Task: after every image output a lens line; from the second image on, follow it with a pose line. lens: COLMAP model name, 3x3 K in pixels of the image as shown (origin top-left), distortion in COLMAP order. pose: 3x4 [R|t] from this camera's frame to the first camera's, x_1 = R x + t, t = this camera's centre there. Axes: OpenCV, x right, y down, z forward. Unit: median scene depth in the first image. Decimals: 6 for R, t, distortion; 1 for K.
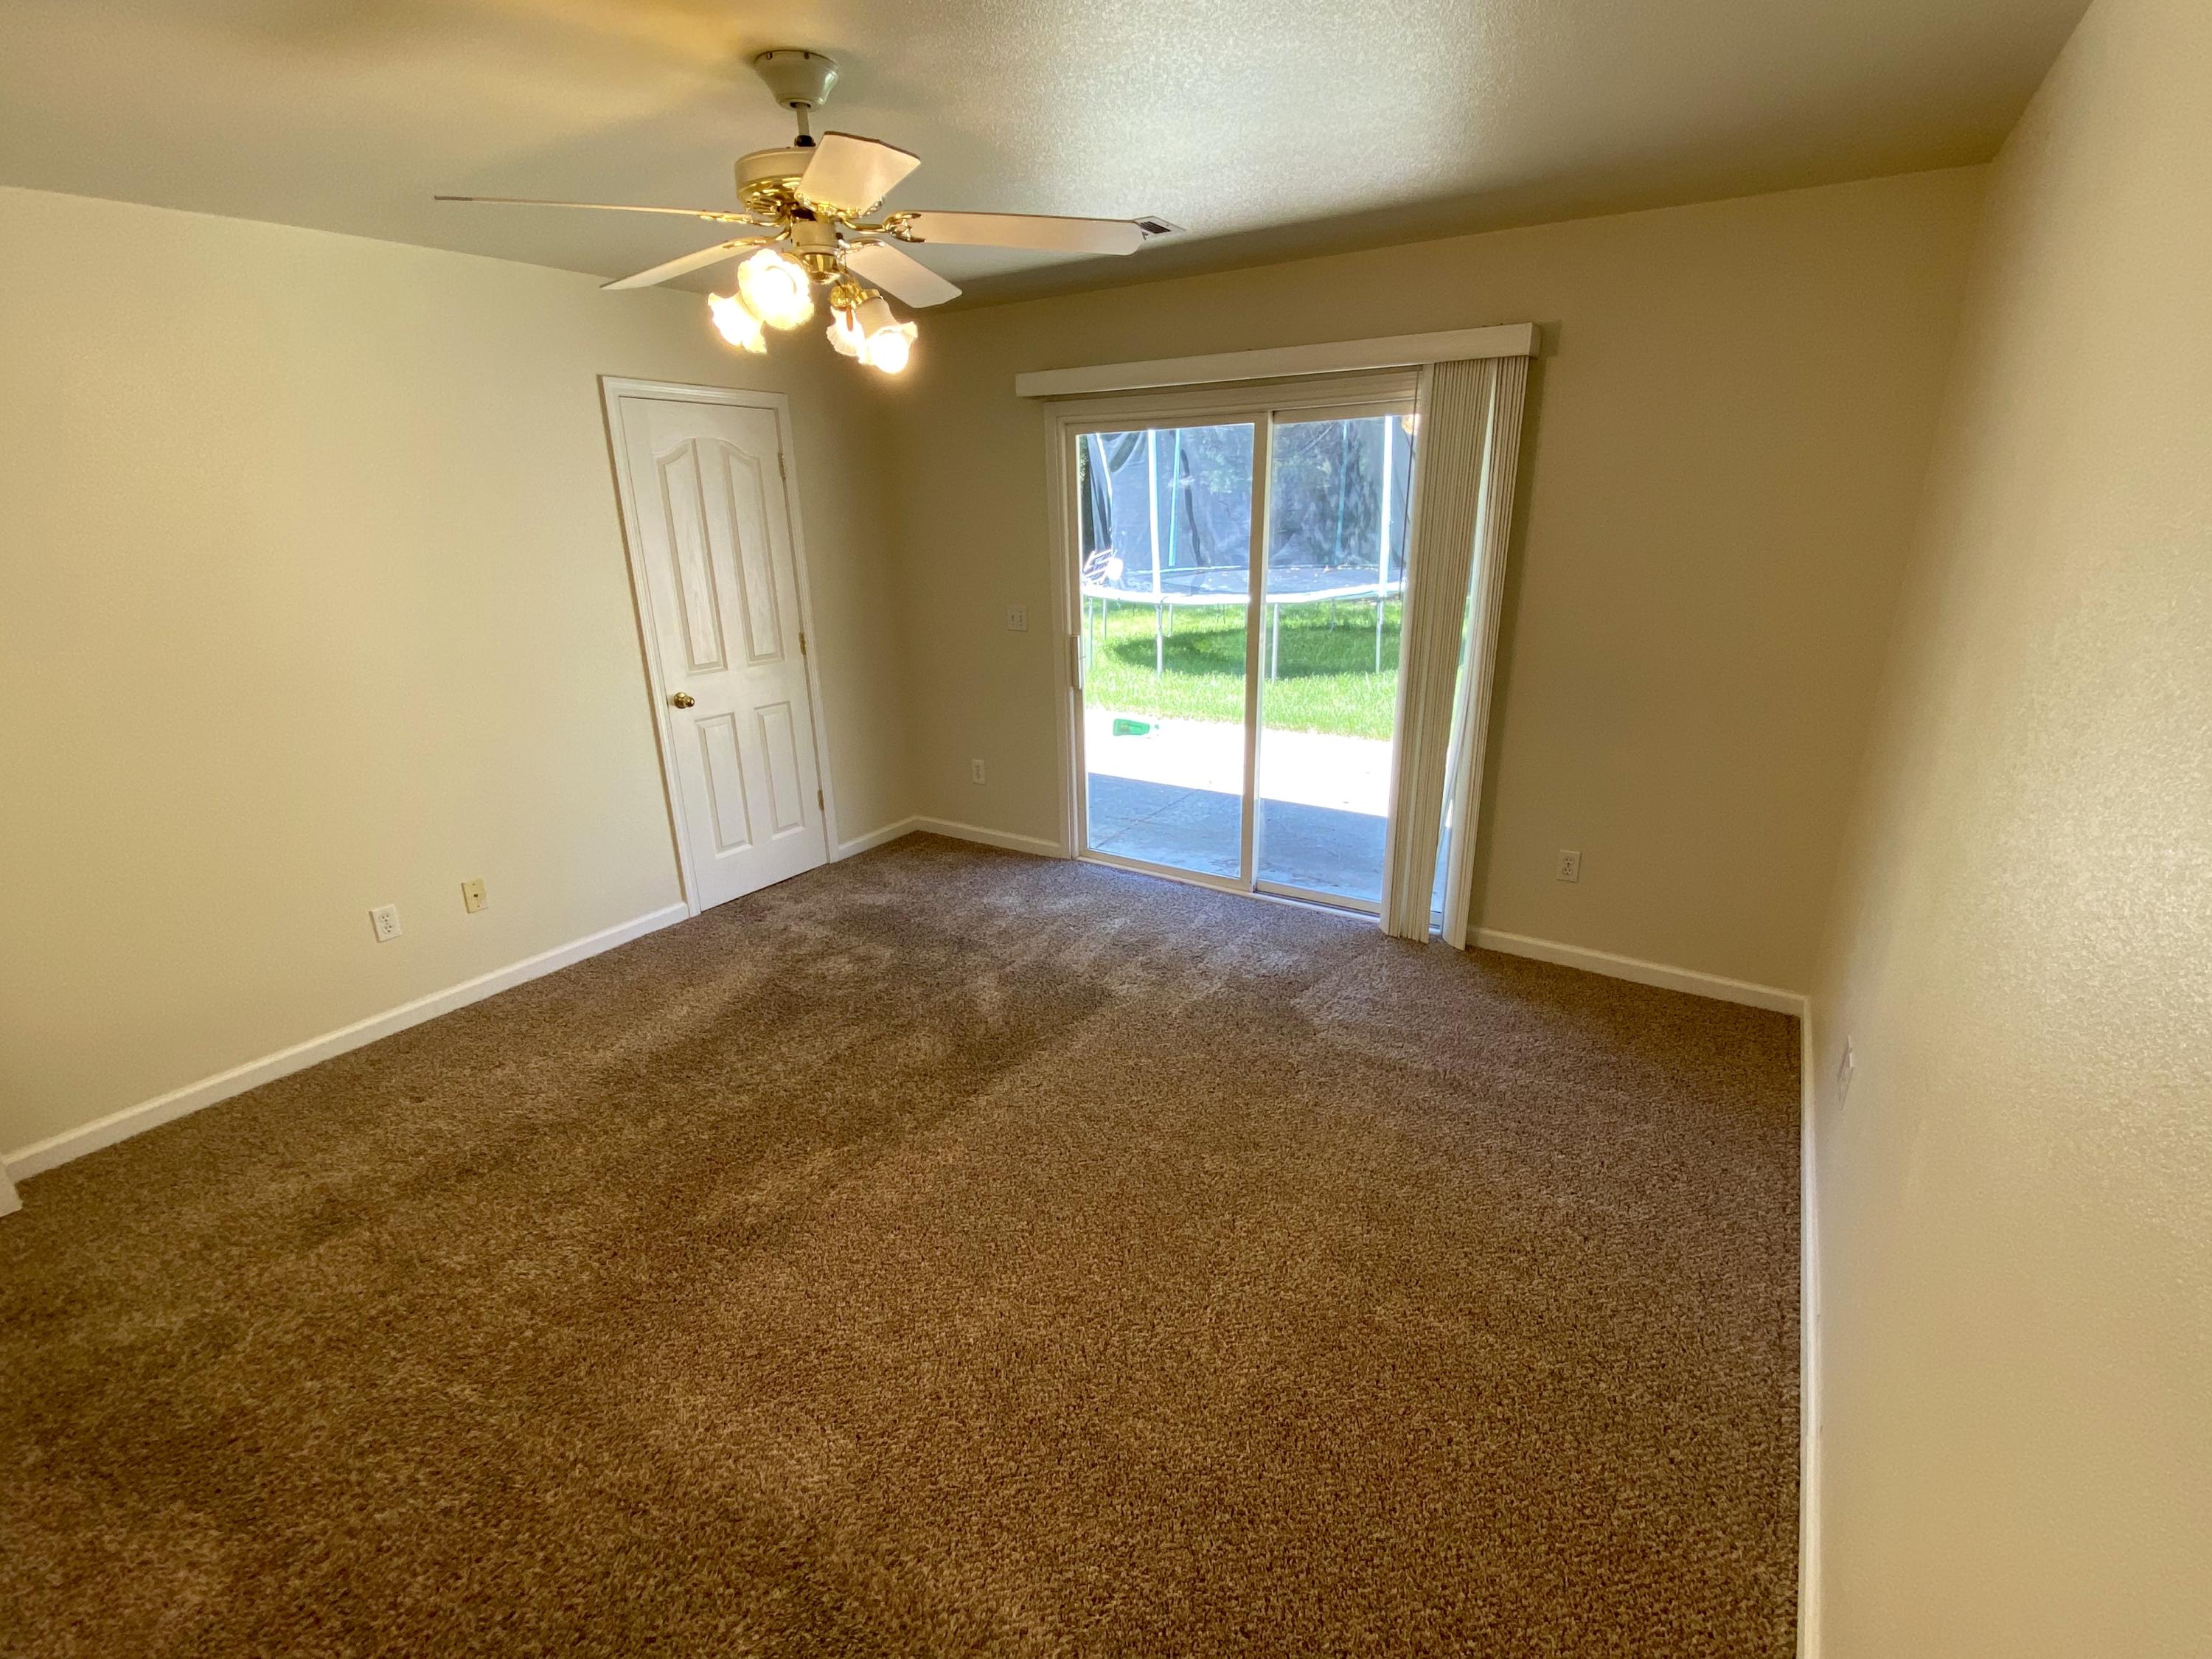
lens RADIAL K [[990.6, 0, 1112.3], [0, 990.6, 833.6], [0, 0, 1]] dist [0.000296, -0.000882]
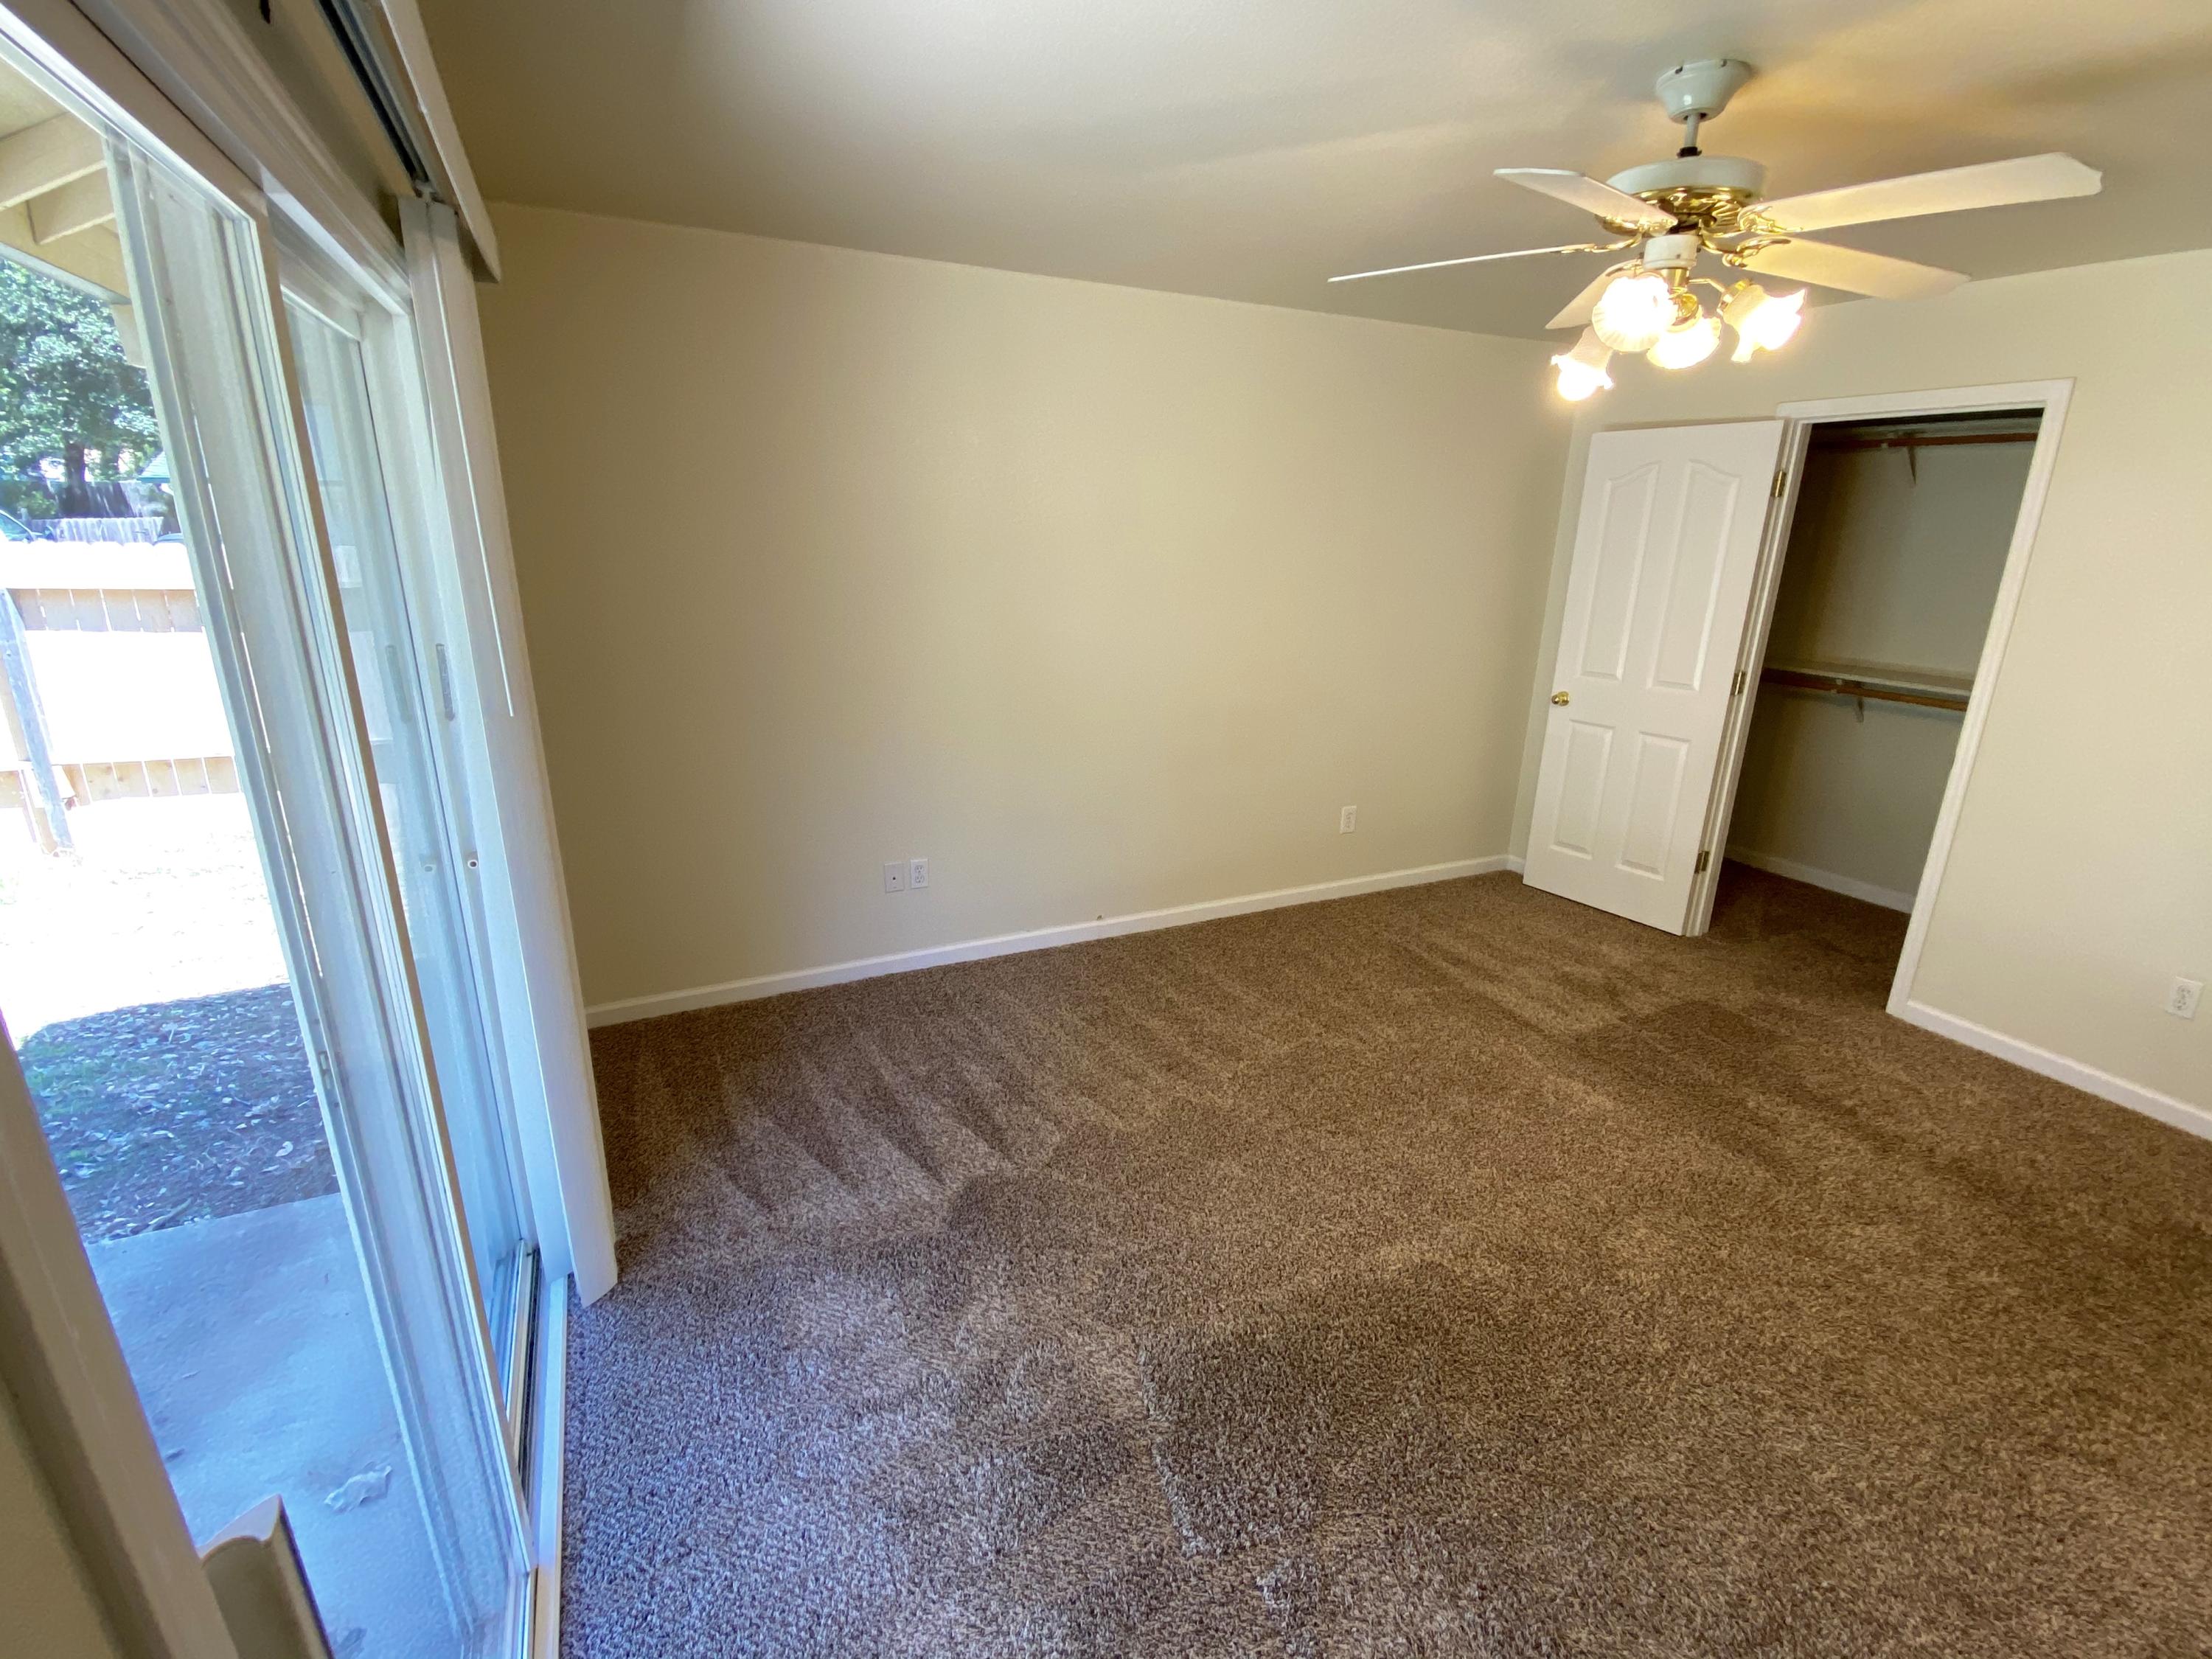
lens RADIAL K [[990.6, 0, 1112.3], [0, 990.6, 833.6], [0, 0, 1]] dist [0.000296, -0.000882]
pose [[-0.860962, -0.148471, 0.486519, -0.211195], [0.154024, 0.835461, 0.527524, -0.384294], [-0.484790, 0.529114, -0.696432, 1.166932]]
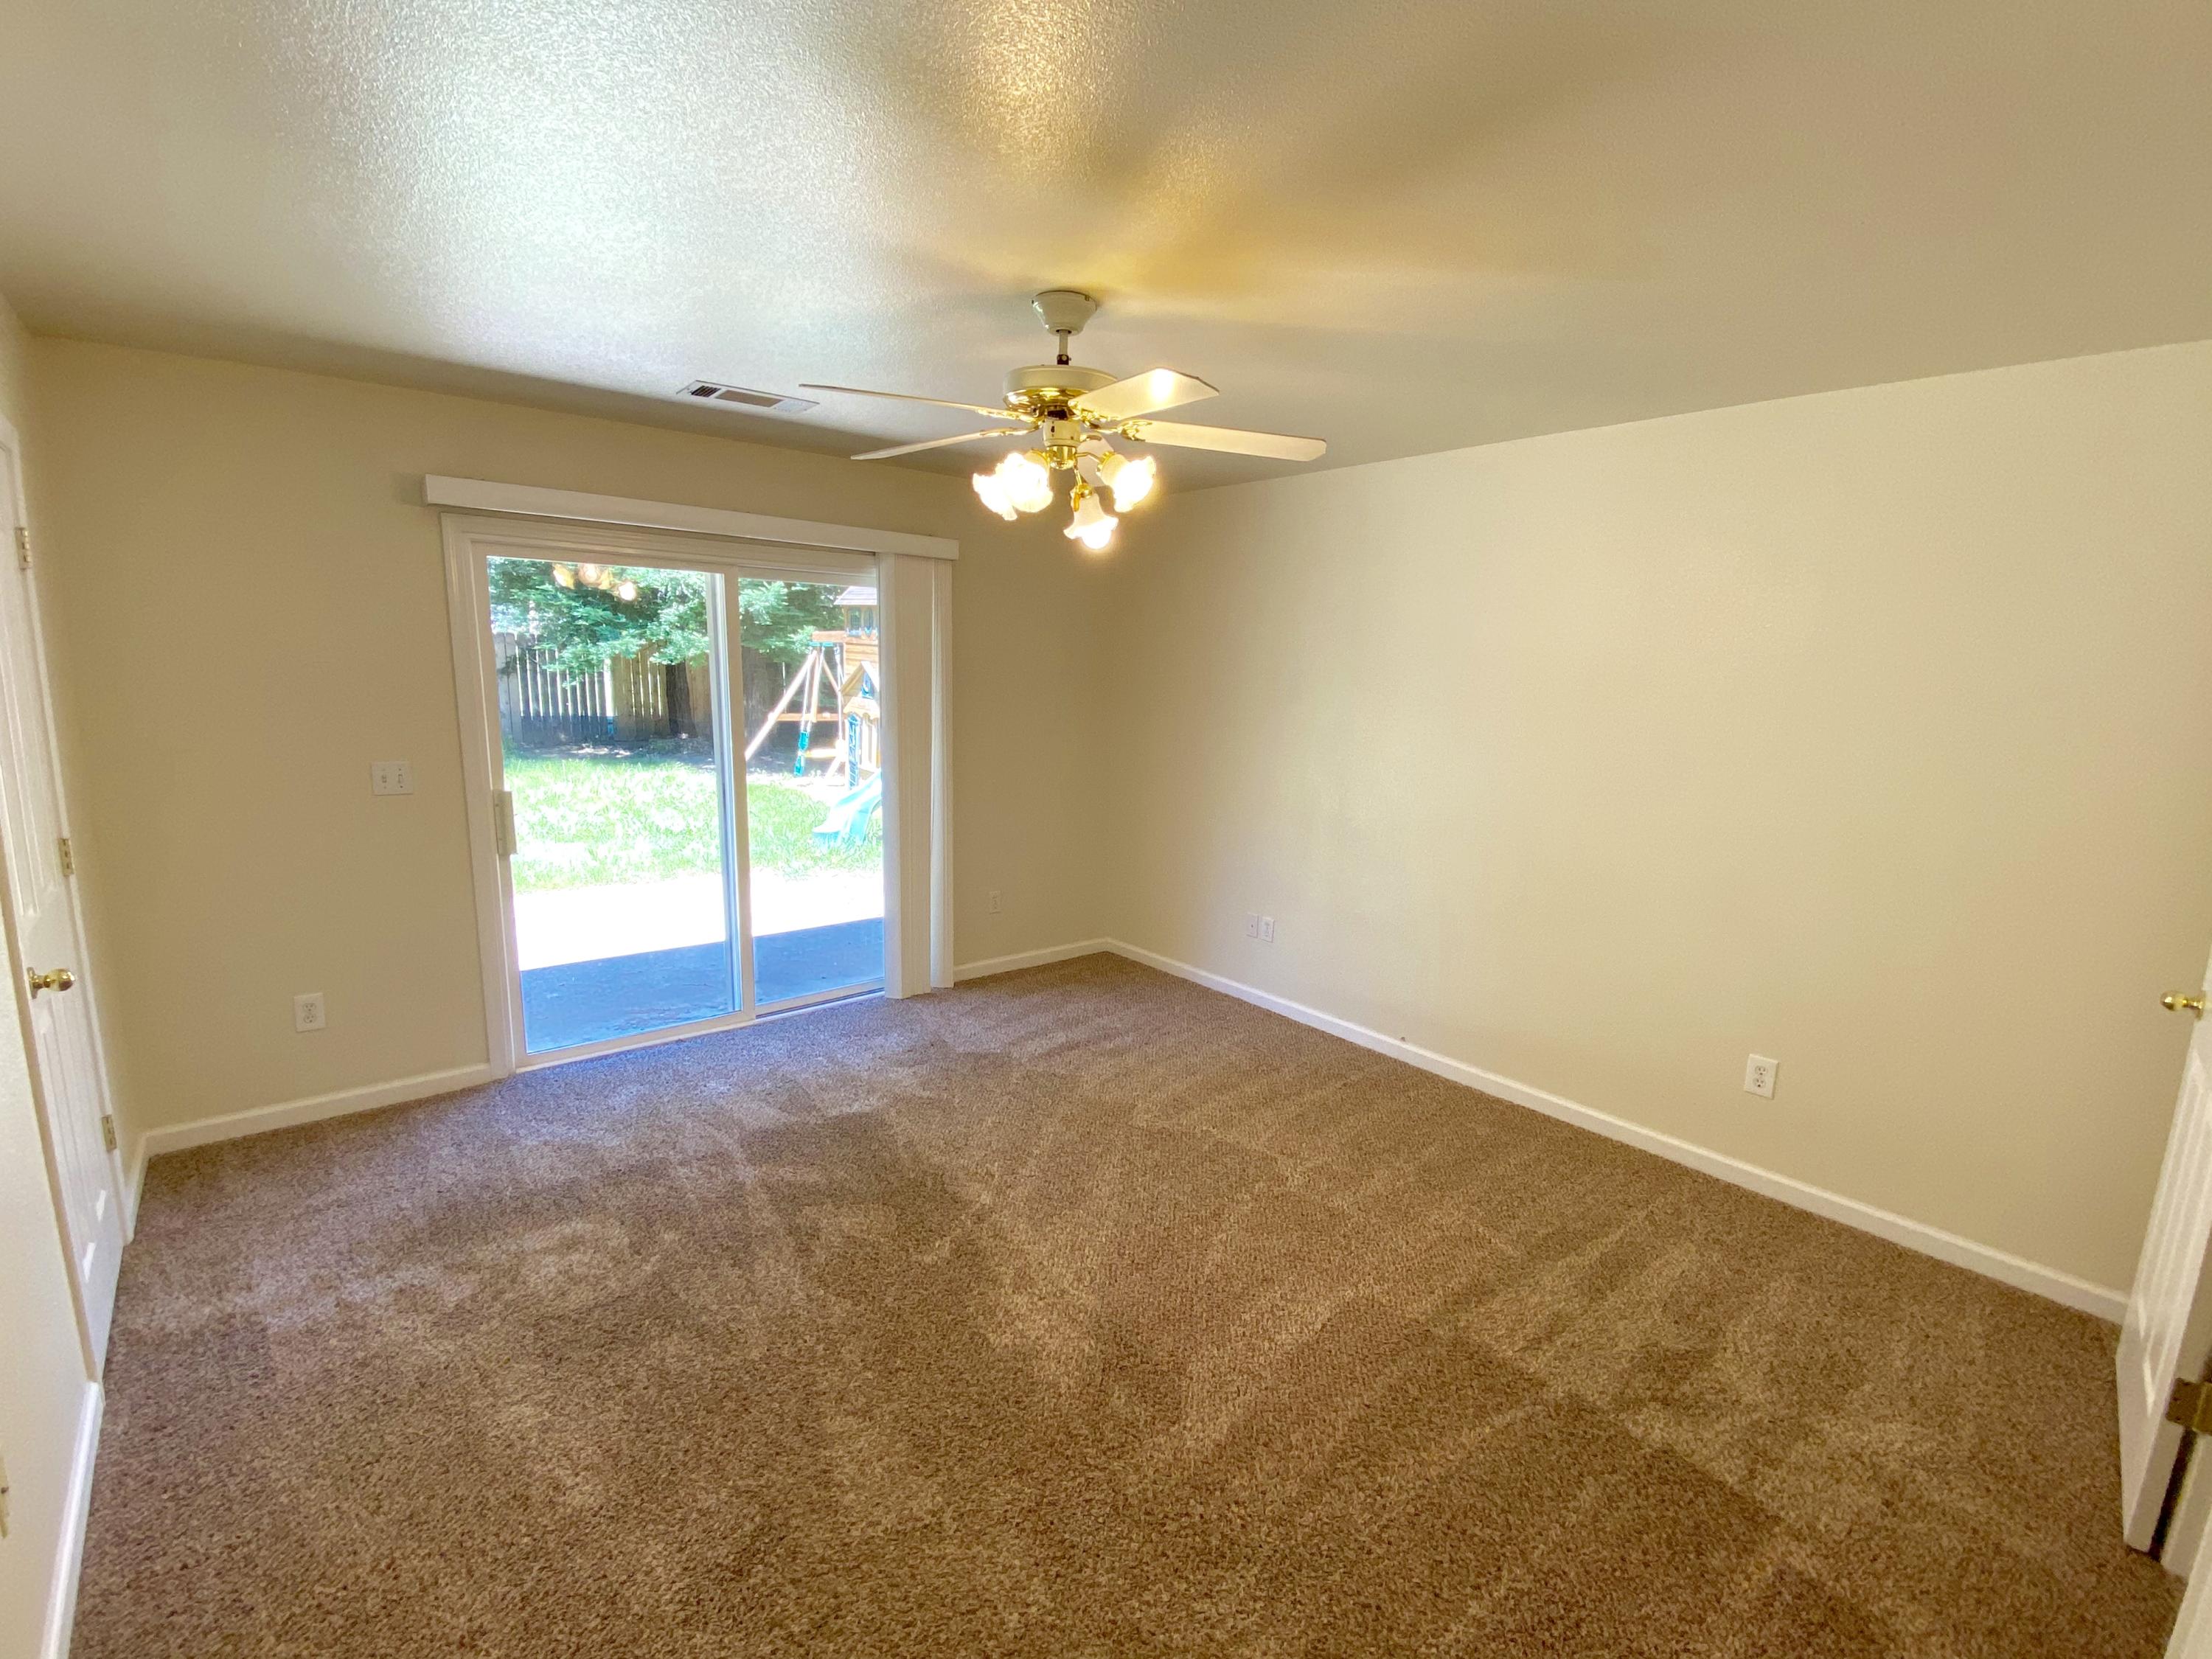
lens RADIAL K [[990.6, 0, 1112.3], [0, 990.6, 833.6], [0, 0, 1]] dist [0.000296, -0.000882]
pose [[0.281990, -0.134817, 0.949898, -0.804667], [0.264435, 0.962650, 0.058126, -0.100206], [-0.922256, 0.234795, 0.307108, 0.356508]]
